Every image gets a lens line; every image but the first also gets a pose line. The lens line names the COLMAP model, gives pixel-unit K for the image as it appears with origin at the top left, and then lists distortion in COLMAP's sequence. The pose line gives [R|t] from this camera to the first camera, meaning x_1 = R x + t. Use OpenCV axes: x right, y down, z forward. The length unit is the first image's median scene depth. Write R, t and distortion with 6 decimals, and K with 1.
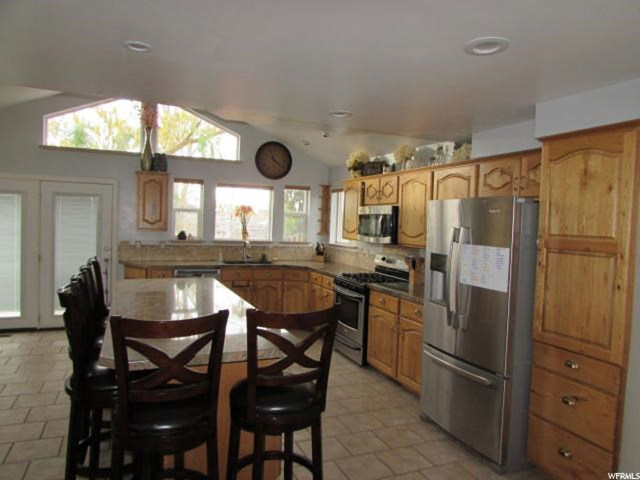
lens RADIAL K [[453.8, 0, 320.7], [0, 453.8, 237.2], [0, 0, 1]] dist [-0.030397, 0.015497]
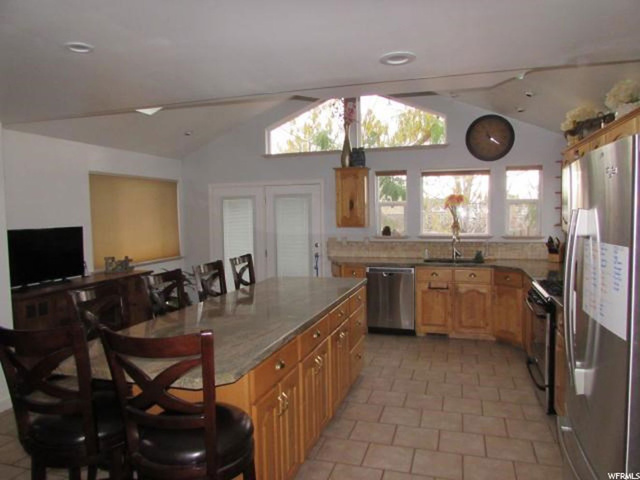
lens RADIAL K [[453.8, 0, 321.5], [0, 453.8, 238.6], [0, 0, 1]] dist [-0.030397, 0.015497]
pose [[0.763629, -0.008175, -0.645604, 0.244535], [0.020498, 0.999723, 0.011586, -0.002055], [0.645330, -0.022081, 0.763585, 0.220836]]
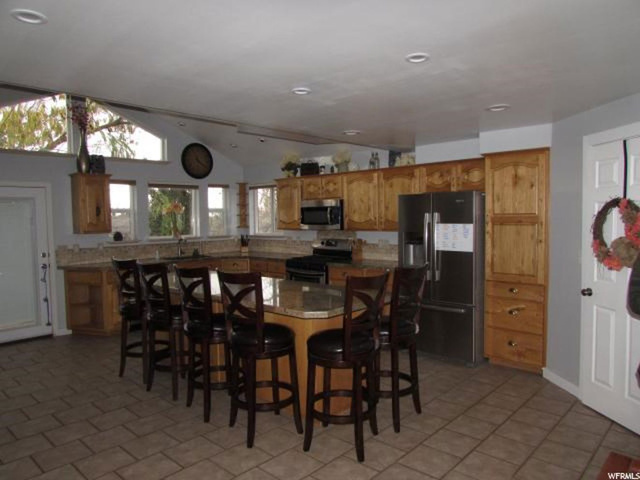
lens RADIAL K [[453.8, 0, 320.5], [0, 453.8, 237.4], [0, 0, 1]] dist [-0.030397, 0.015497]
pose [[0.913923, -0.068543, 0.400057, -0.355391], [0.061676, 0.997644, 0.030030, -0.004653], [-0.401173, -0.002771, 0.915998, -0.119939]]
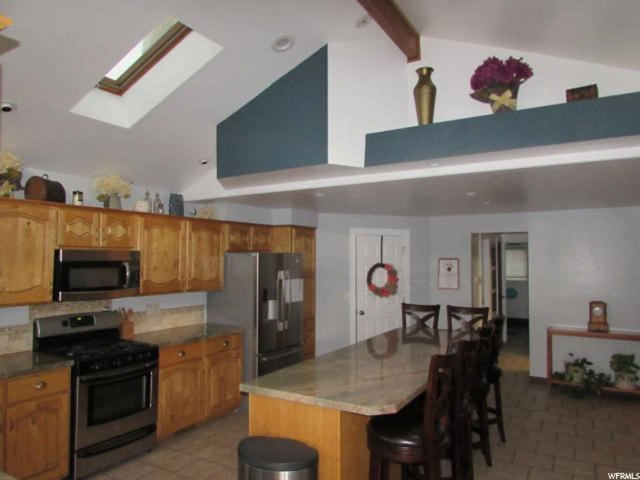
lens RADIAL K [[453.8, 0, 318.6], [0, 453.8, 240.1], [0, 0, 1]] dist [-0.030397, 0.015497]
pose [[-0.594129, -0.008089, 0.804329, -0.649182], [0.000790, 0.999943, 0.010640, -0.087861], [-0.804369, 0.006957, -0.594089, 1.095846]]
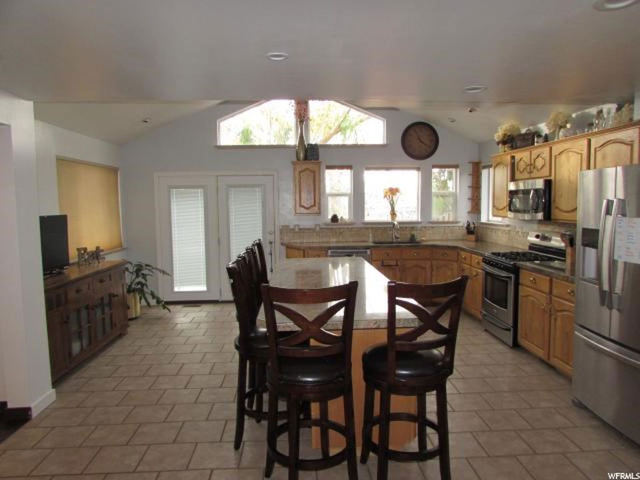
lens RADIAL K [[453.8, 0, 322.0], [0, 453.8, 235.7], [0, 0, 1]] dist [-0.030397, 0.015497]
pose [[0.941111, -0.020211, -0.337493, 0.033697], [0.032386, 0.999010, 0.030484, 0.003661], [0.336543, -0.039619, 0.940834, -0.030201]]
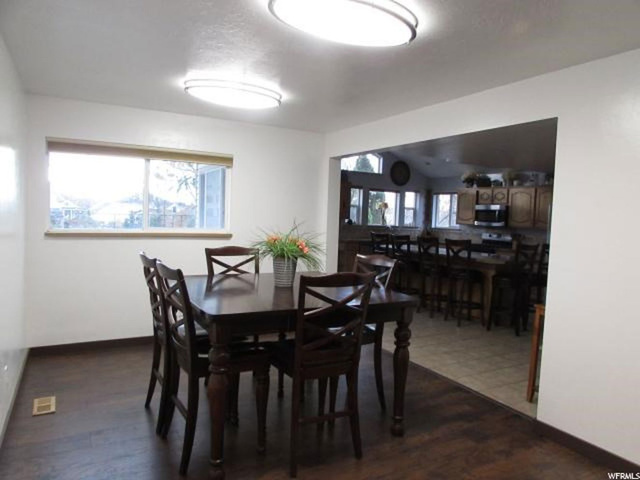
lens RADIAL K [[453.8, 0, 321.4], [0, 453.8, 241.7], [0, 0, 1]] dist [-0.030397, 0.015497]
pose [[0.994518, -0.004106, 0.104485, -0.678730], [0.000732, 0.999478, 0.032314, 0.015429], [-0.104563, -0.032060, 0.994001, -0.642697]]
